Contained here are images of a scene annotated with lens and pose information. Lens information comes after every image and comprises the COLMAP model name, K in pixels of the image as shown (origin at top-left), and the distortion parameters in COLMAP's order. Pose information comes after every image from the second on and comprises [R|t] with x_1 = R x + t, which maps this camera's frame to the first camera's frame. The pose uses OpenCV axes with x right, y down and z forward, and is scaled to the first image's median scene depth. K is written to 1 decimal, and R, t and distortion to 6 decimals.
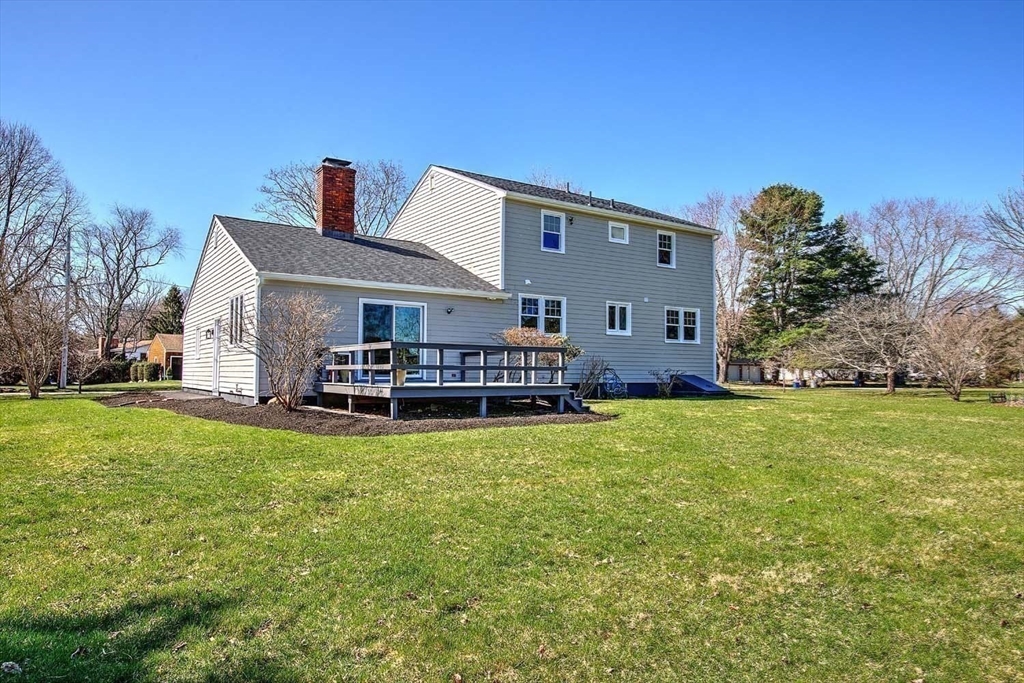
lens RADIAL K [[681.9, 0, 488.0], [0, 681.9, 342.8], [0, 0, 1]] dist [-0.002807, -0.000682]
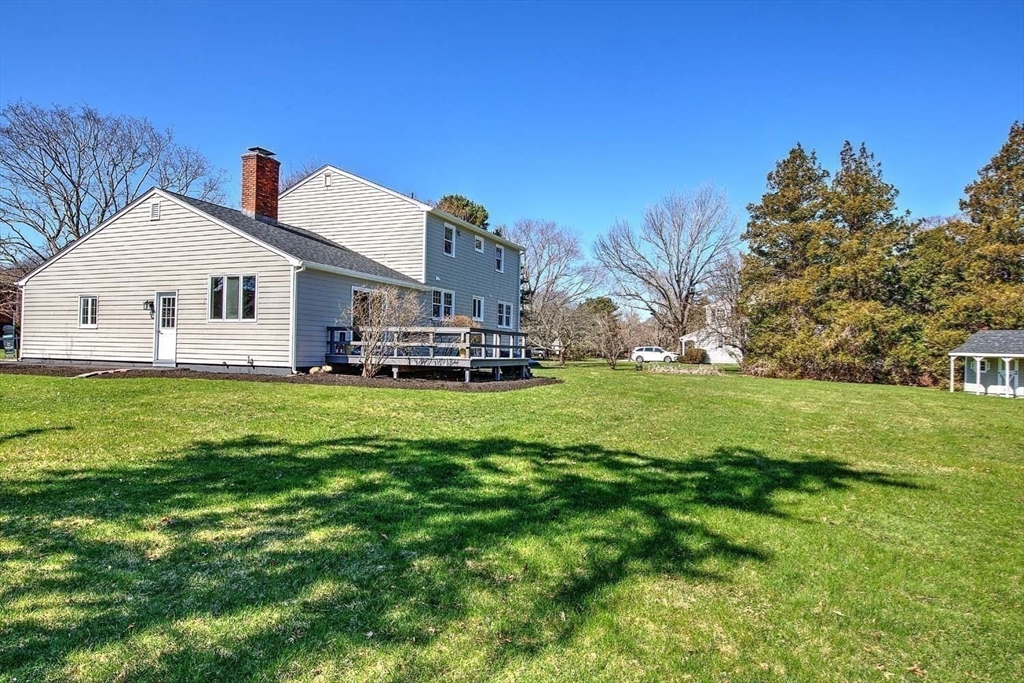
lens RADIAL K [[650.1, 0, 512.0], [0, 650.1, 341.5], [0, 0, 1]] dist [-0.000432, -0.000016]
pose [[0.817667, 0.019907, 0.575348, -0.516442], [-0.041912, 0.998808, 0.025006, -0.006144], [-0.574164, -0.044561, 0.817527, -0.092838]]
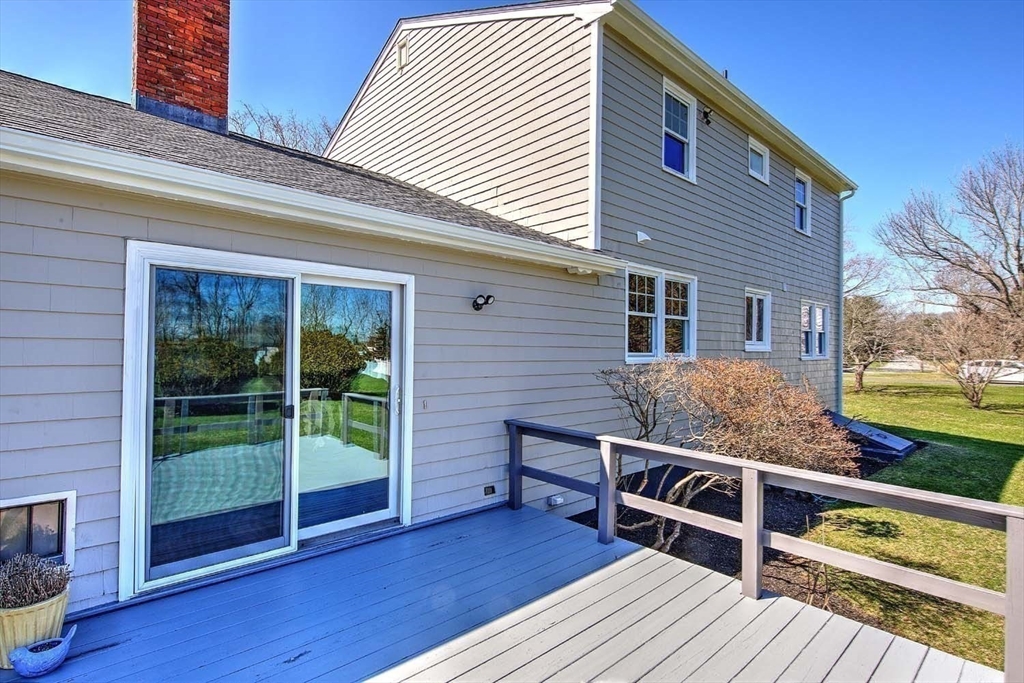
lens RADIAL K [[506.5, 0, 512.0], [0, 506.5, 341.5], [0, 0, 1]] dist [0.000128, -0.000088]
pose [[0.983946, 0.006909, 0.178332, -0.076405], [-0.014139, 0.999127, 0.039304, -0.033614], [-0.177905, -0.041195, 0.983185, 0.674282]]
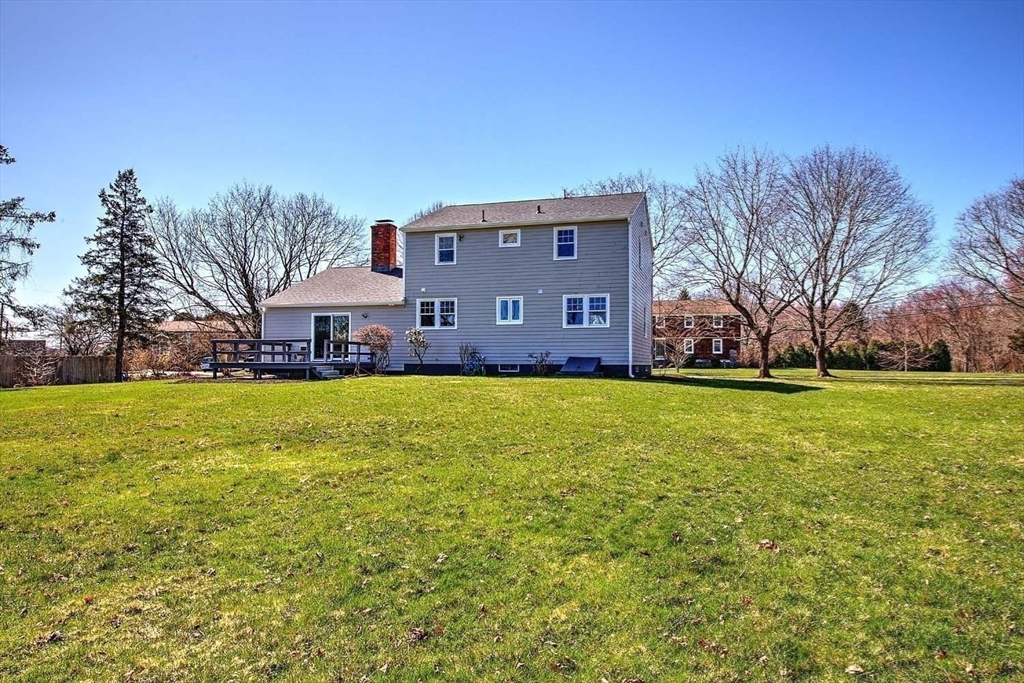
lens RADIAL K [[676.5, 0, 512.0], [0, 676.5, 341.5], [0, 0, 1]] dist [-0.002396, -0.001773]
pose [[0.663475, -0.041160, -0.747066, 1.140101], [0.034692, 0.999104, -0.024236, 0.050750], [0.747394, -0.009837, 0.664308, 0.227077]]
